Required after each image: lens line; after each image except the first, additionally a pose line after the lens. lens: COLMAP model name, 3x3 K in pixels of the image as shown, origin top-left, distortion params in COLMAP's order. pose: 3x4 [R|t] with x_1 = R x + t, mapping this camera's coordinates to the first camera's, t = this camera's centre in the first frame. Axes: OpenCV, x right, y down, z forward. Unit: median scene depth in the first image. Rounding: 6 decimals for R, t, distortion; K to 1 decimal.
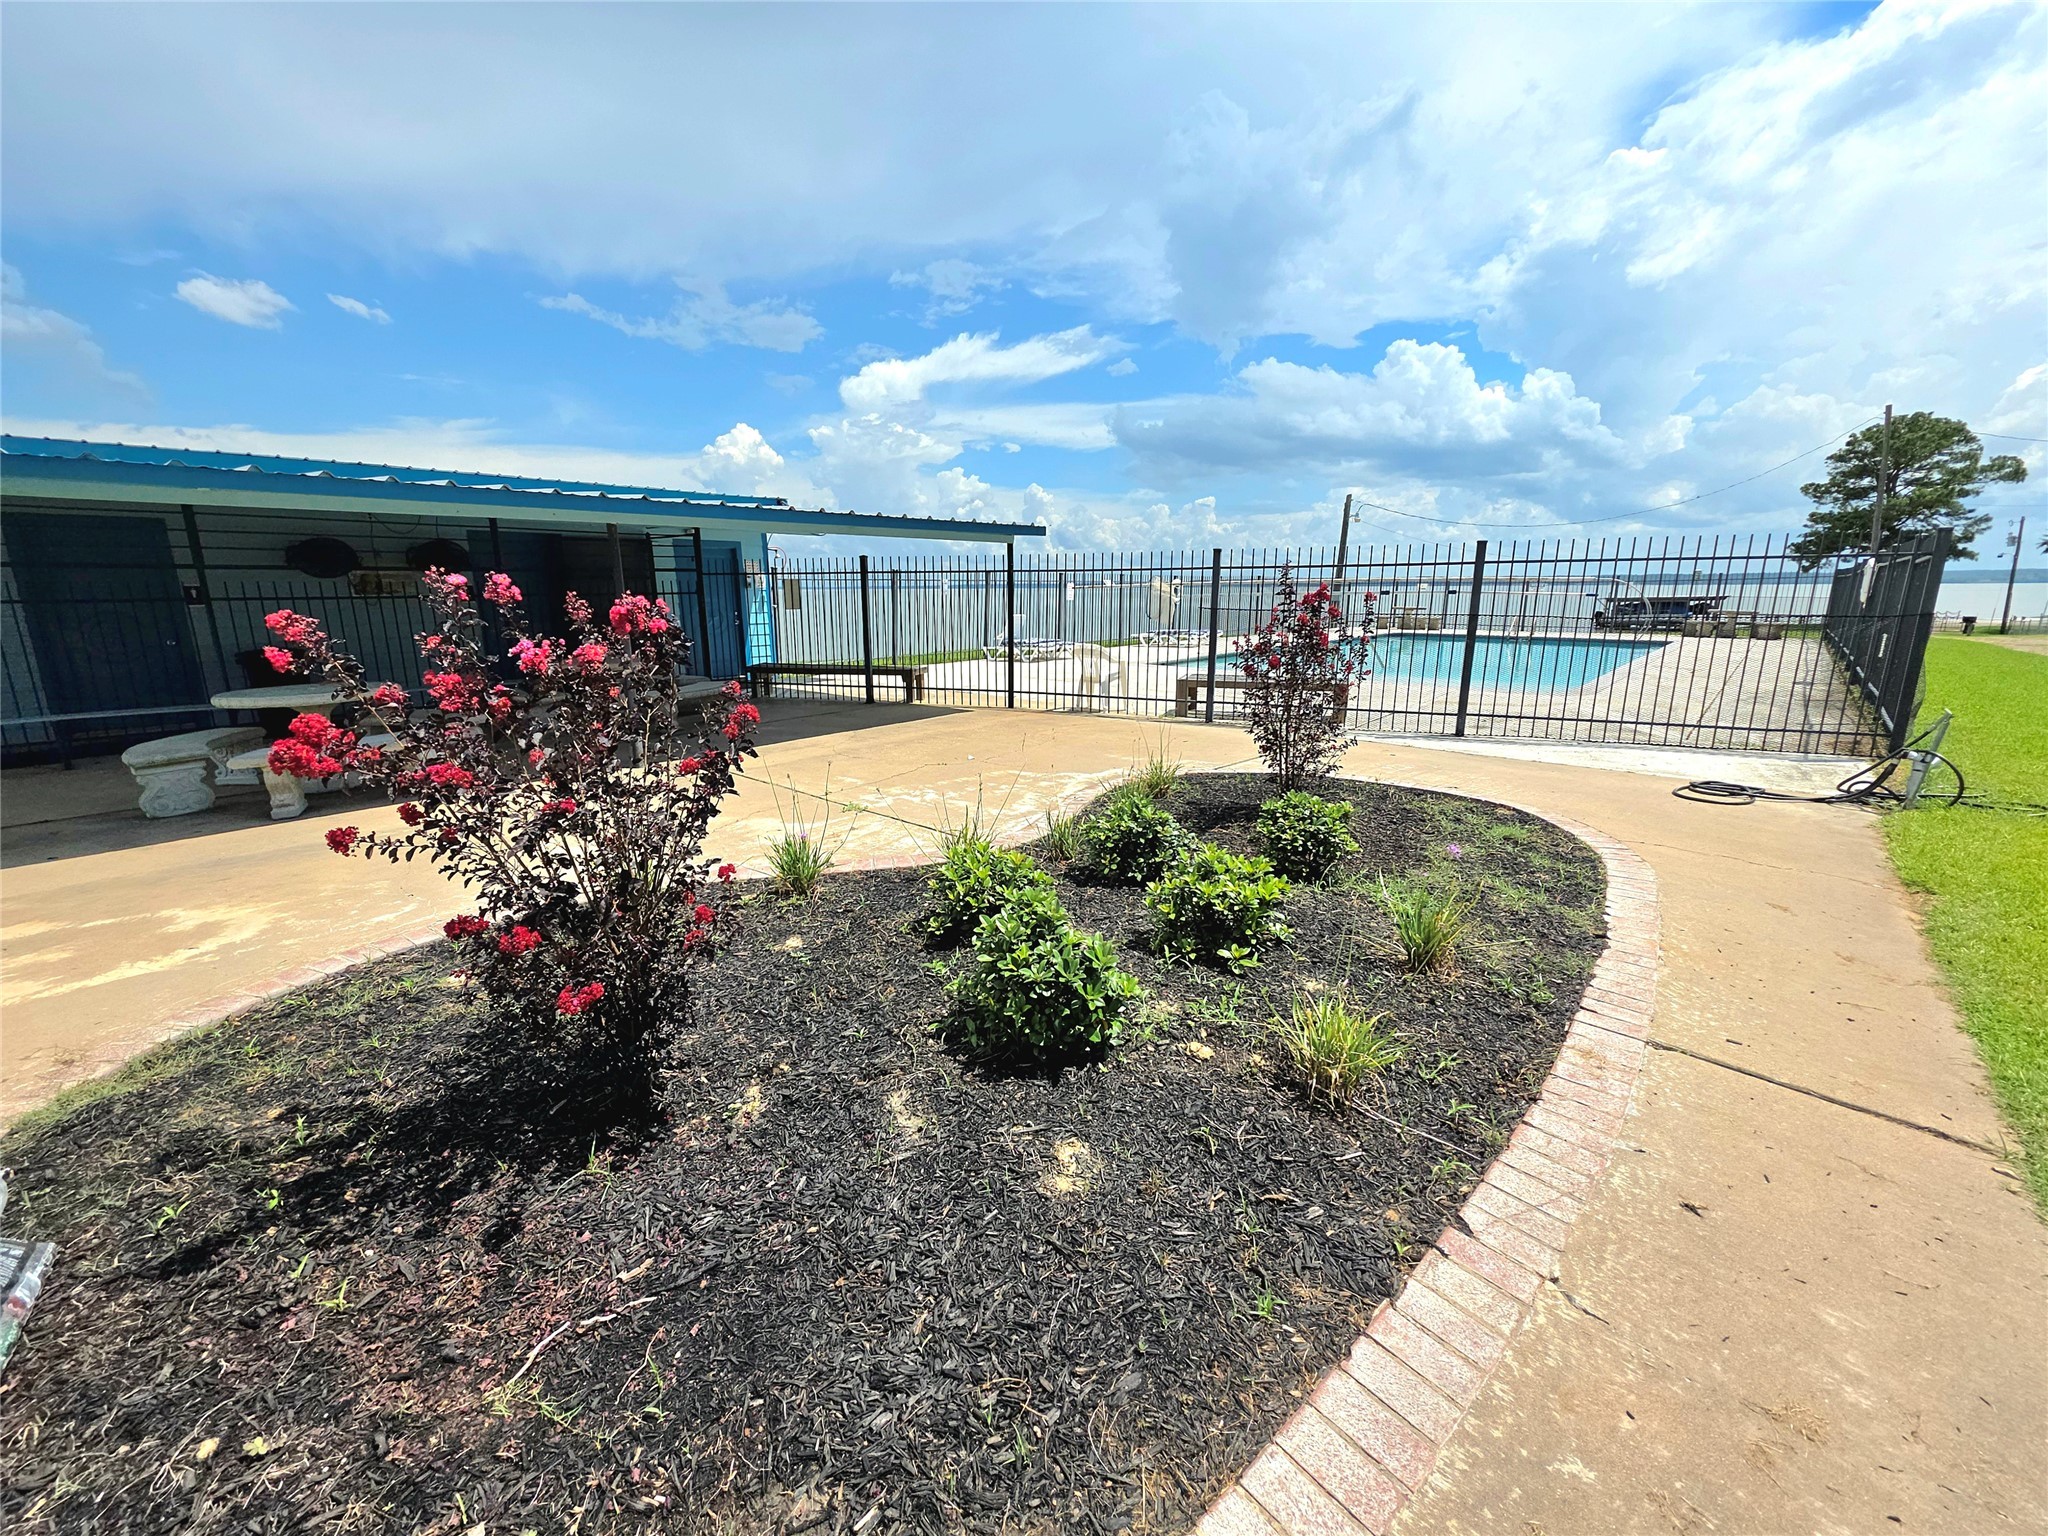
lens RADIAL K [[821.7, 0, 1033.3], [0, 821.7, 757.1], [0, 0, 1]] dist [-0.008938, -0.000230]
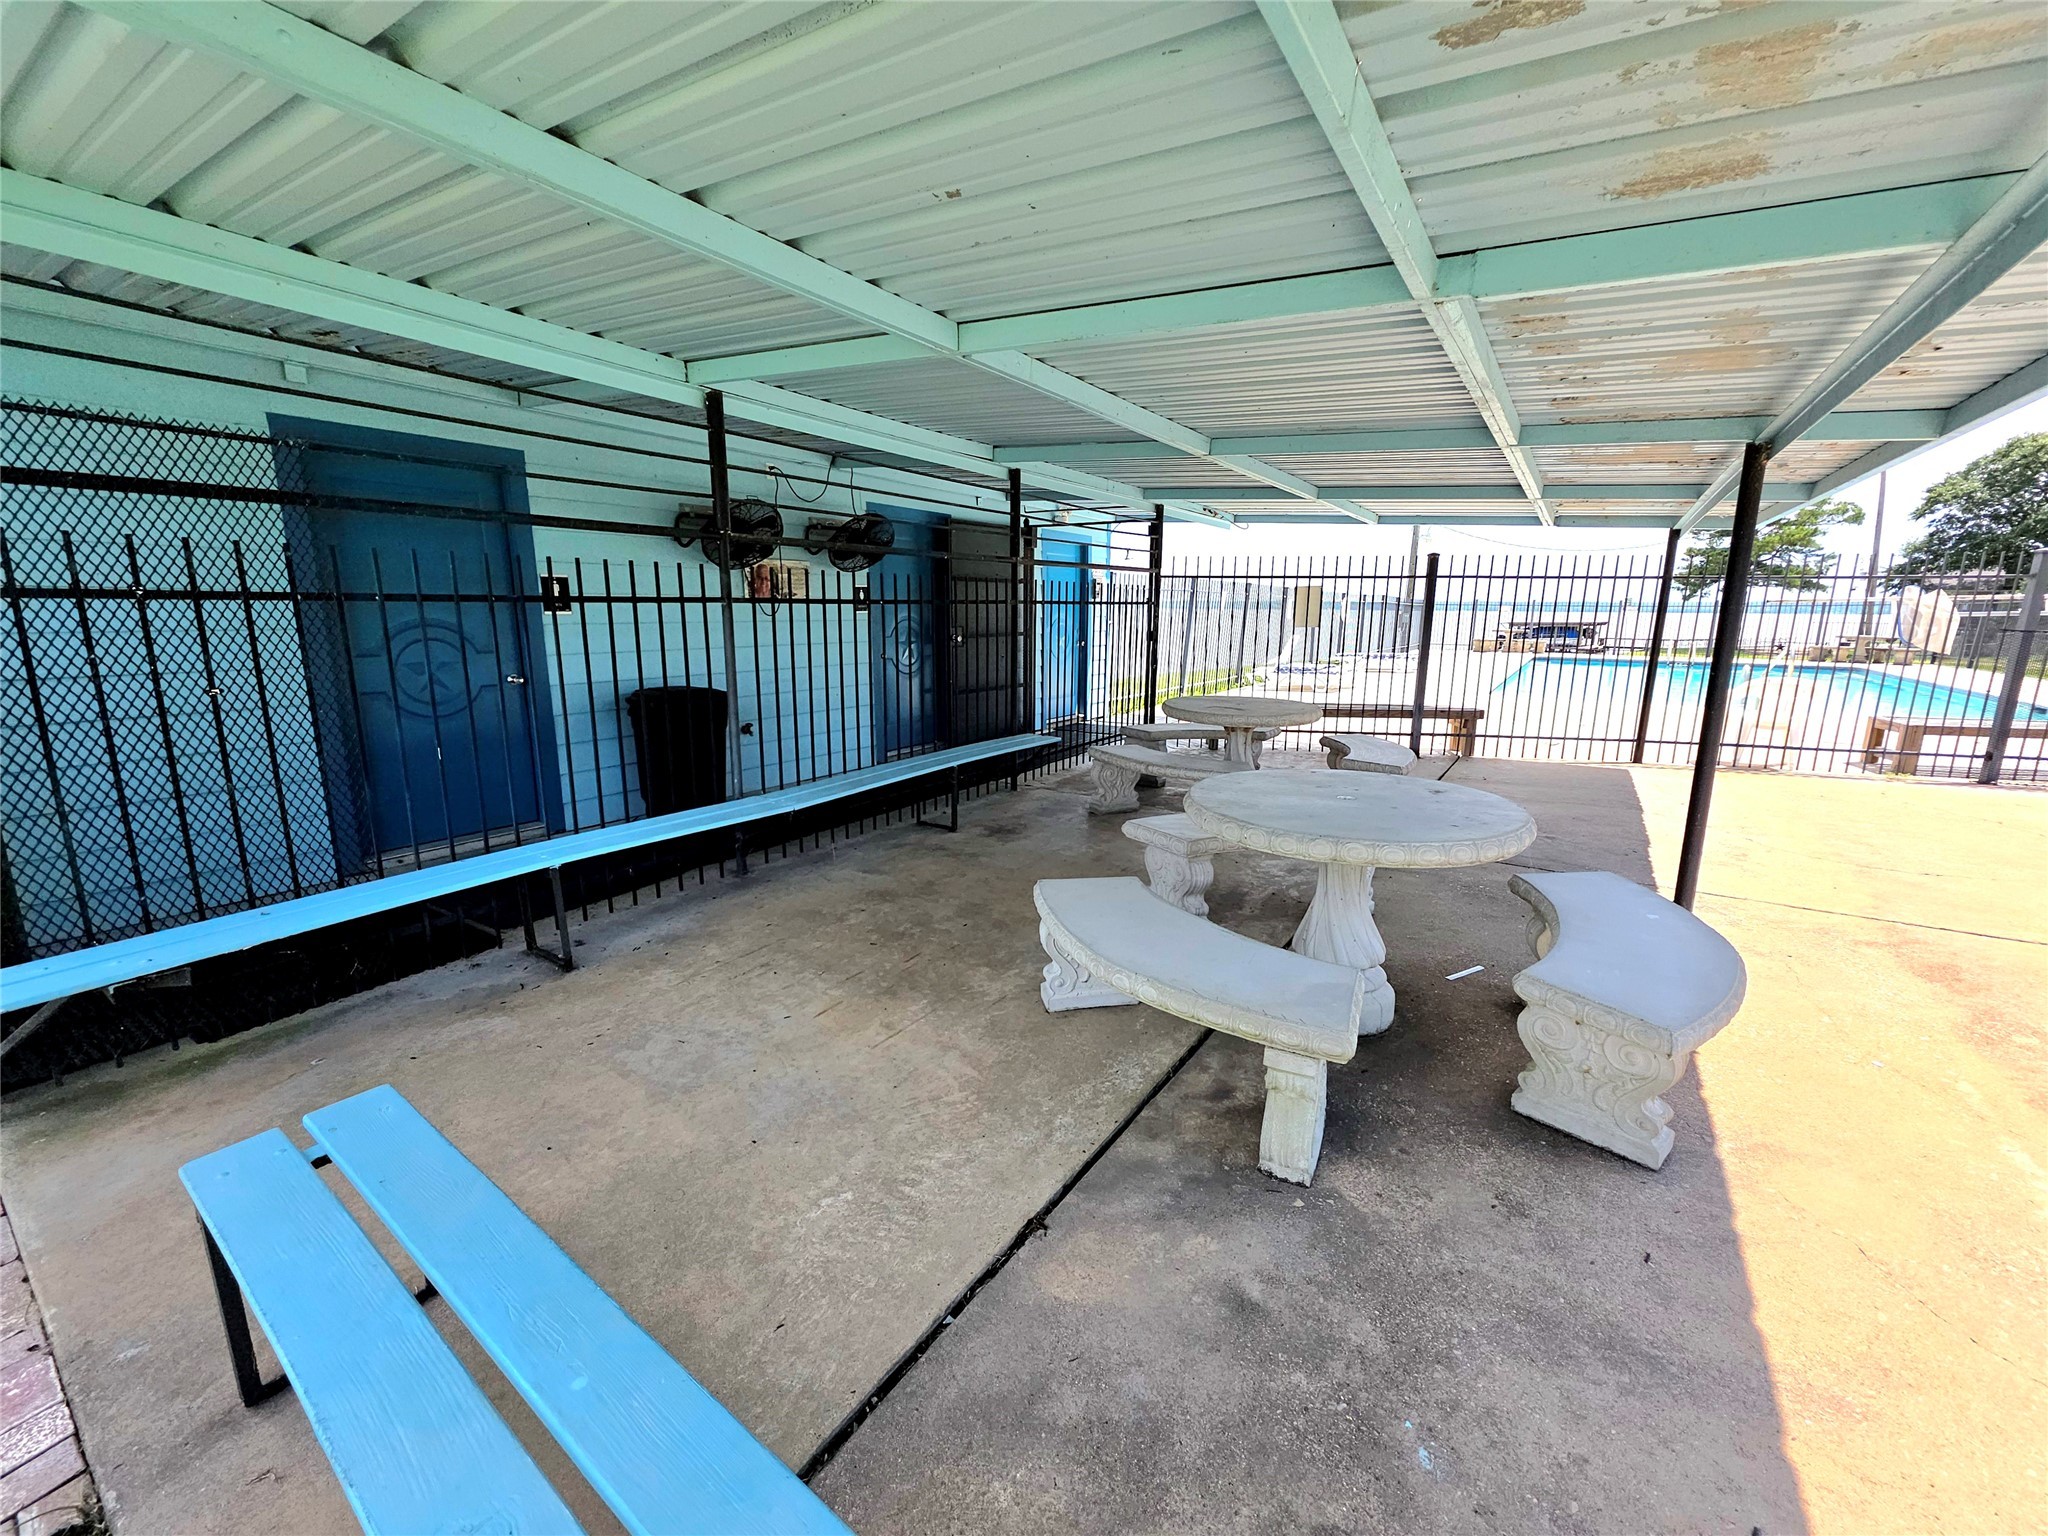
lens RADIAL K [[821.7, 0, 1024.9], [0, 821.7, 763.8], [0, 0, 1]] dist [-0.008938, -0.000230]
pose [[0.989481, -0.018013, 0.143534, -0.645321], [0.020751, 0.999630, -0.017599, -0.055357], [-0.143163, 0.020392, 0.989489, 0.335901]]
